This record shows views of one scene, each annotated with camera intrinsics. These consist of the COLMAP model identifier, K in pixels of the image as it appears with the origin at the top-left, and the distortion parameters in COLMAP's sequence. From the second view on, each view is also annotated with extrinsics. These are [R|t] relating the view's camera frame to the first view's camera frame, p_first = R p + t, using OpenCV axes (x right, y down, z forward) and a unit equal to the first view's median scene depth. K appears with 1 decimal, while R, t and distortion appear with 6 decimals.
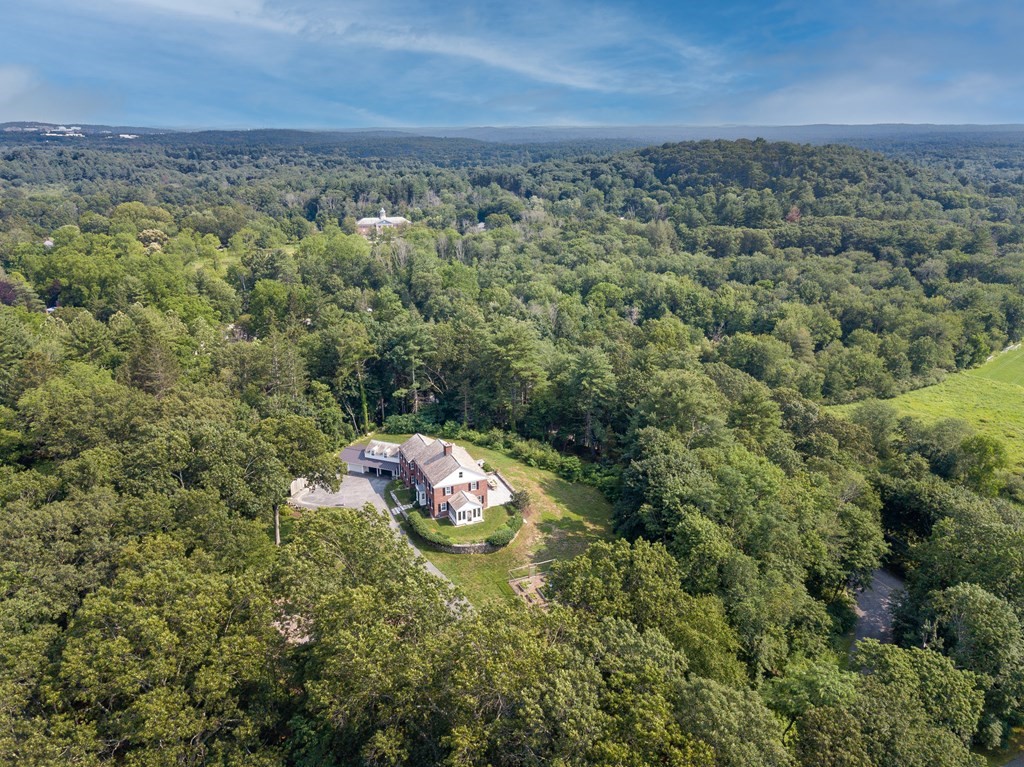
lens RADIAL K [[773.5, 0, 513.4], [0, 773.5, 387.6], [0, 0, 1]] dist [0.056129, -0.064430]
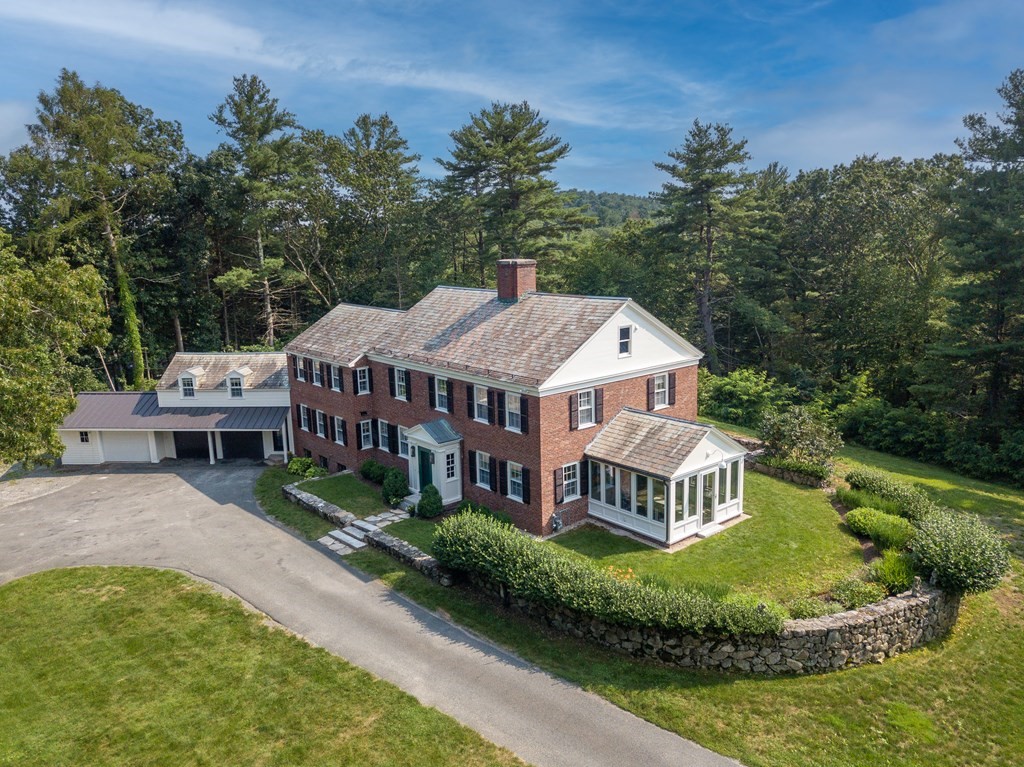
lens RADIAL K [[773.5, 0, 513.4], [0, 773.5, 387.6], [0, 0, 1]] dist [0.056129, -0.064430]
pose [[0.949709, -0.077263, 0.303453, -0.154761], [0.114370, 0.987718, -0.106456, 0.131083], [-0.291501, 0.135808, 0.946881, 0.686394]]
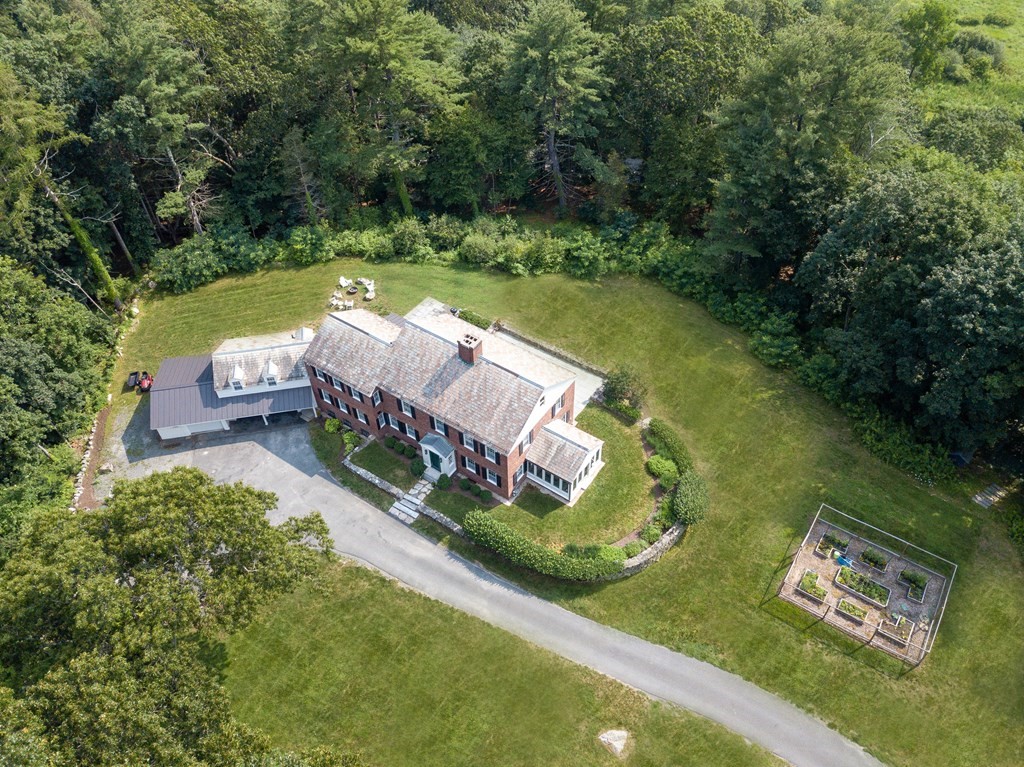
lens RADIAL K [[773.5, 0, 513.4], [0, 773.5, 387.6], [0, 0, 1]] dist [0.056129, -0.064430]
pose [[0.838781, -0.404043, 0.364960, -0.212572], [0.184870, 0.841829, 0.507097, -0.108411], [-0.512123, -0.357873, 0.780805, 0.581514]]
